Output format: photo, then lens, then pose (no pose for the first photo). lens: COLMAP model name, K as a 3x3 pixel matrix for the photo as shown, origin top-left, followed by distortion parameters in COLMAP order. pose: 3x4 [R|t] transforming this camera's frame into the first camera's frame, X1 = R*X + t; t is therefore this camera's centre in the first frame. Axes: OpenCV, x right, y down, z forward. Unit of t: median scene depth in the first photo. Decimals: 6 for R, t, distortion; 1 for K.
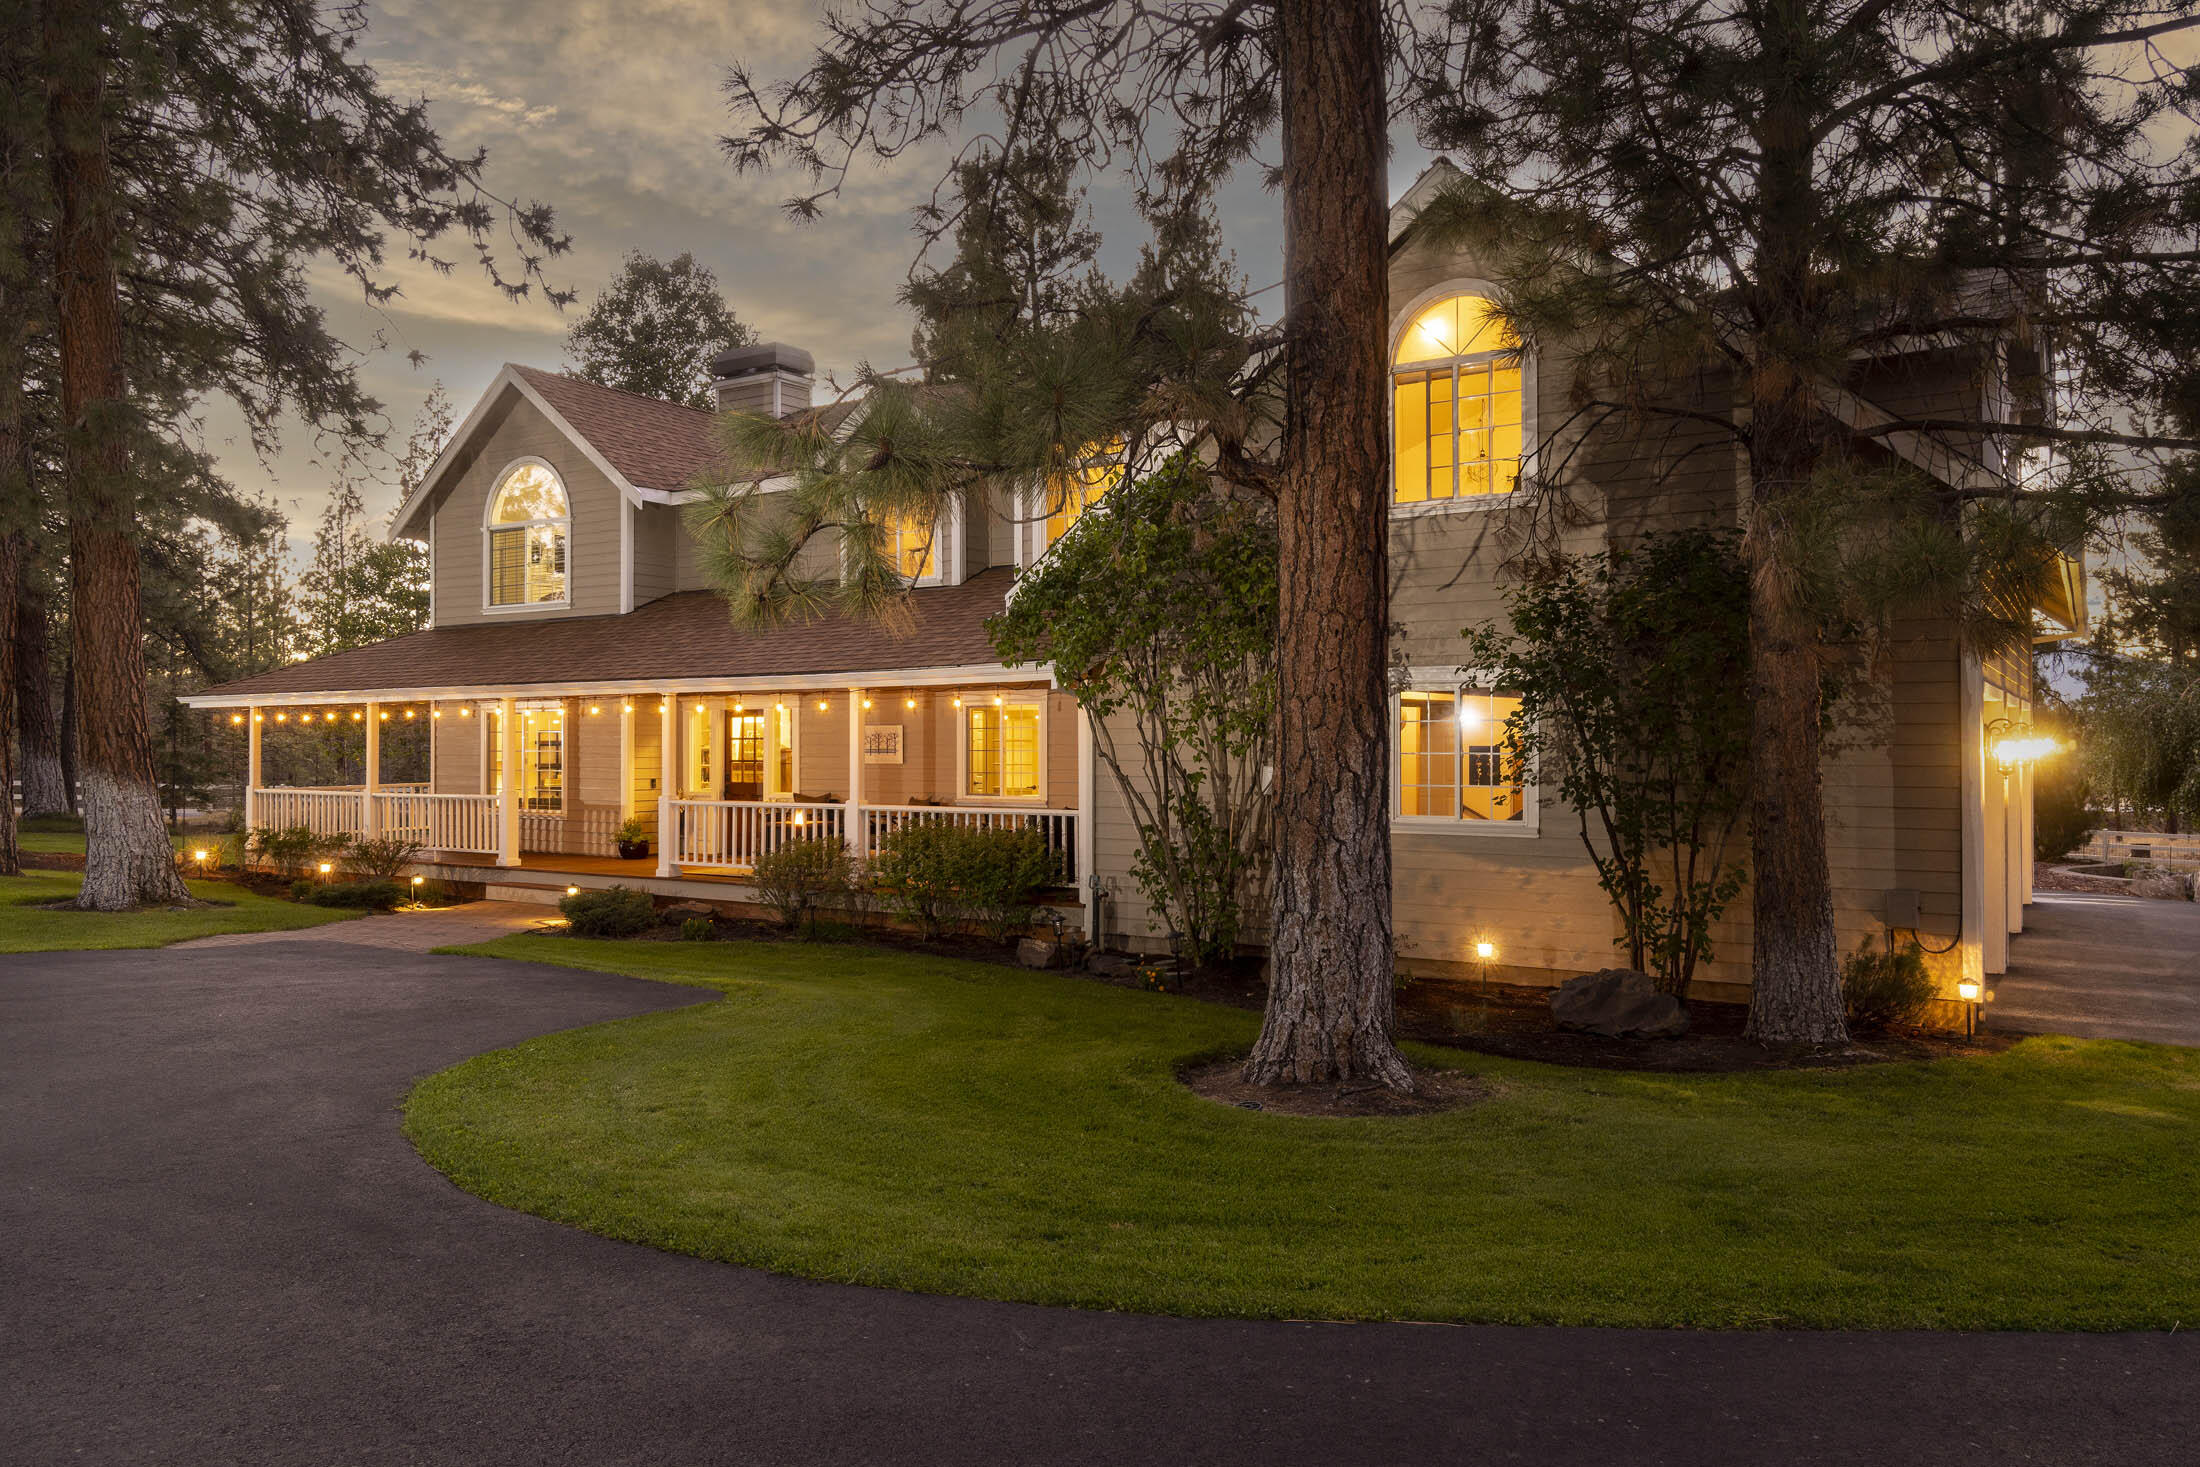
lens RADIAL K [[1656.2, 0, 1100.0], [0, 1656.2, 733.5], [0, 0, 1]] dist [-0.001746, -0.001460]
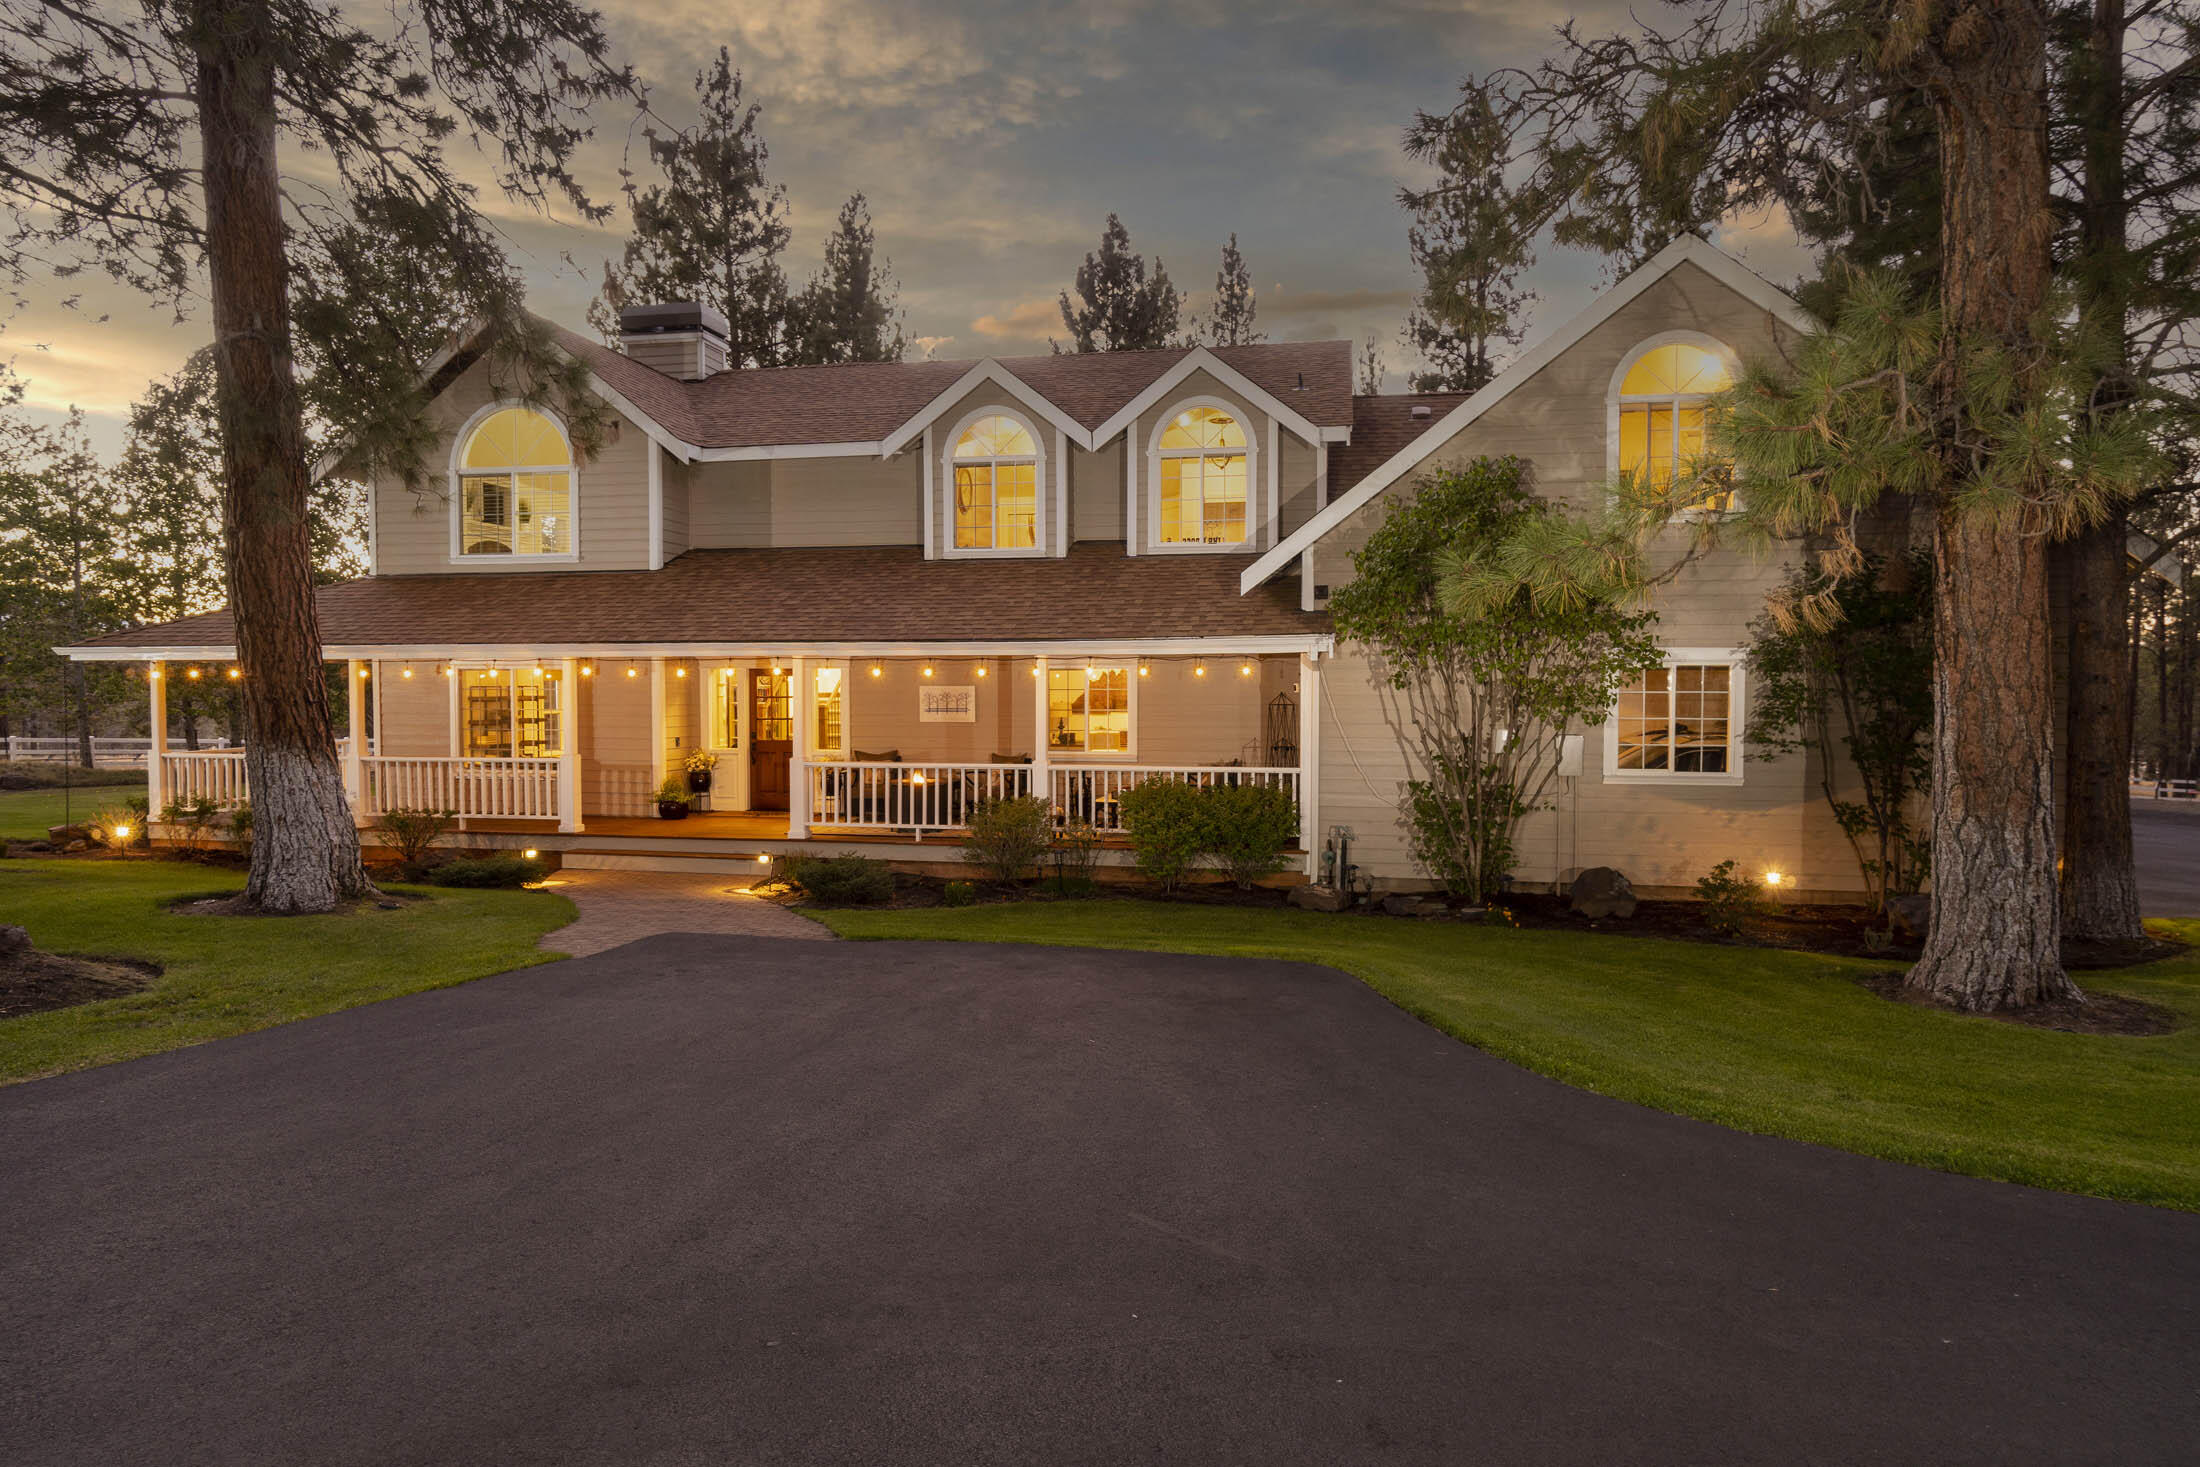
lens RADIAL K [[1363.0, 0, 1100.0], [0, 1363.0, 733.5], [0, 0, 1]] dist [-0.005053, -0.003128]
pose [[0.917205, -0.012038, 0.398233, -0.398802], [-0.005344, 0.999082, 0.042510, -0.012191], [-0.398379, -0.041118, 0.916299, 0.164735]]
